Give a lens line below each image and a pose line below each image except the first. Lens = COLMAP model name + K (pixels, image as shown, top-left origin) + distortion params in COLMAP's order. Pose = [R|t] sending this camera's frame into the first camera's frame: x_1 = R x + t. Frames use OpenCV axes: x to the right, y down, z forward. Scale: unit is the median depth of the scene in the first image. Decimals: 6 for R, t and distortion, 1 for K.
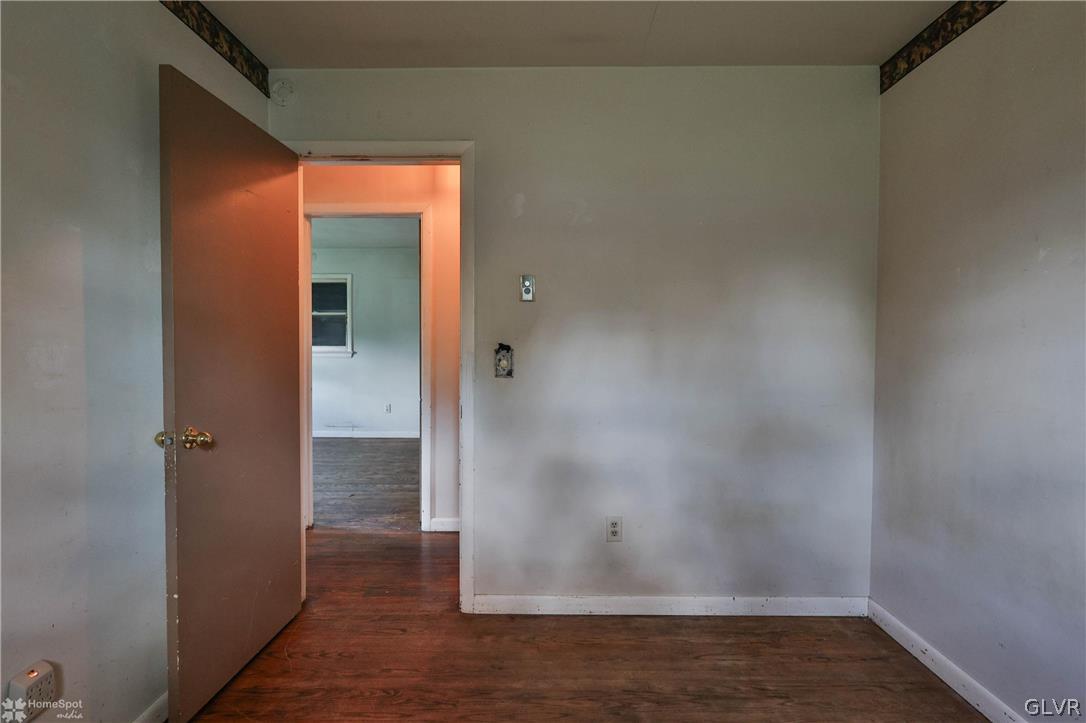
lens RADIAL K [[535.5, 0, 548.3], [0, 535.5, 356.6], [0, 0, 1]] dist [-0.003253, 0.002511]
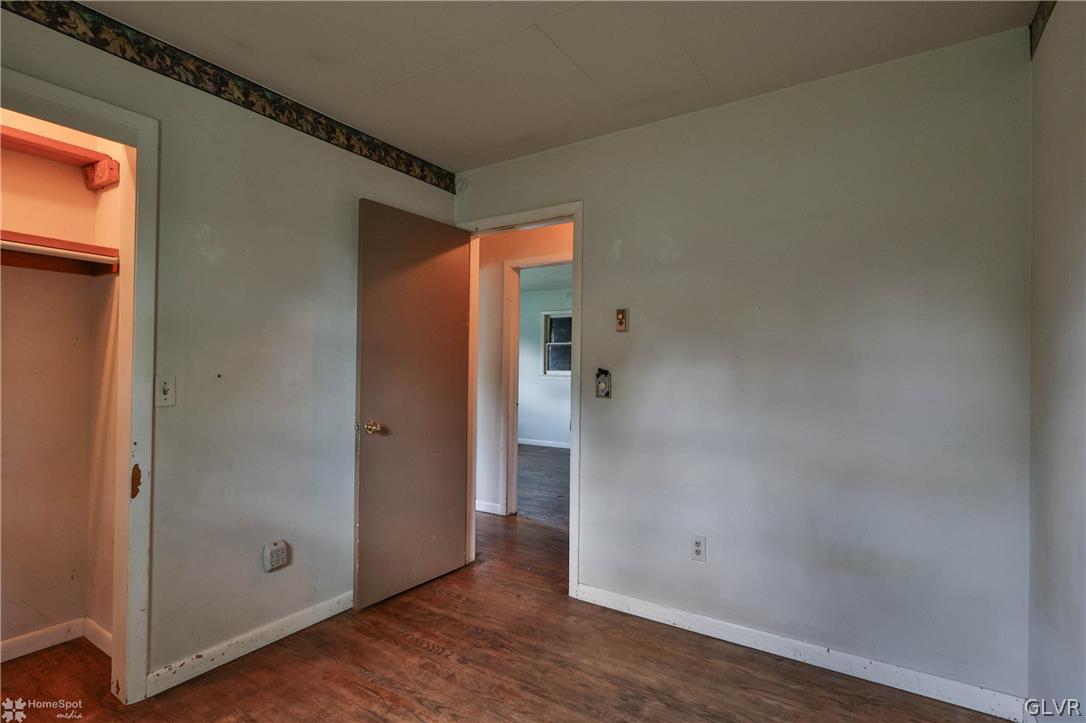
lens RADIAL K [[535.5, 0, 550.2], [0, 535.5, 360.5], [0, 0, 1]] dist [-0.003253, 0.002511]
pose [[0.844461, -0.002444, -0.535612, 0.450594], [-0.019791, 0.999164, -0.035761, 0.001492], [0.535252, 0.040799, 0.843707, -0.043043]]
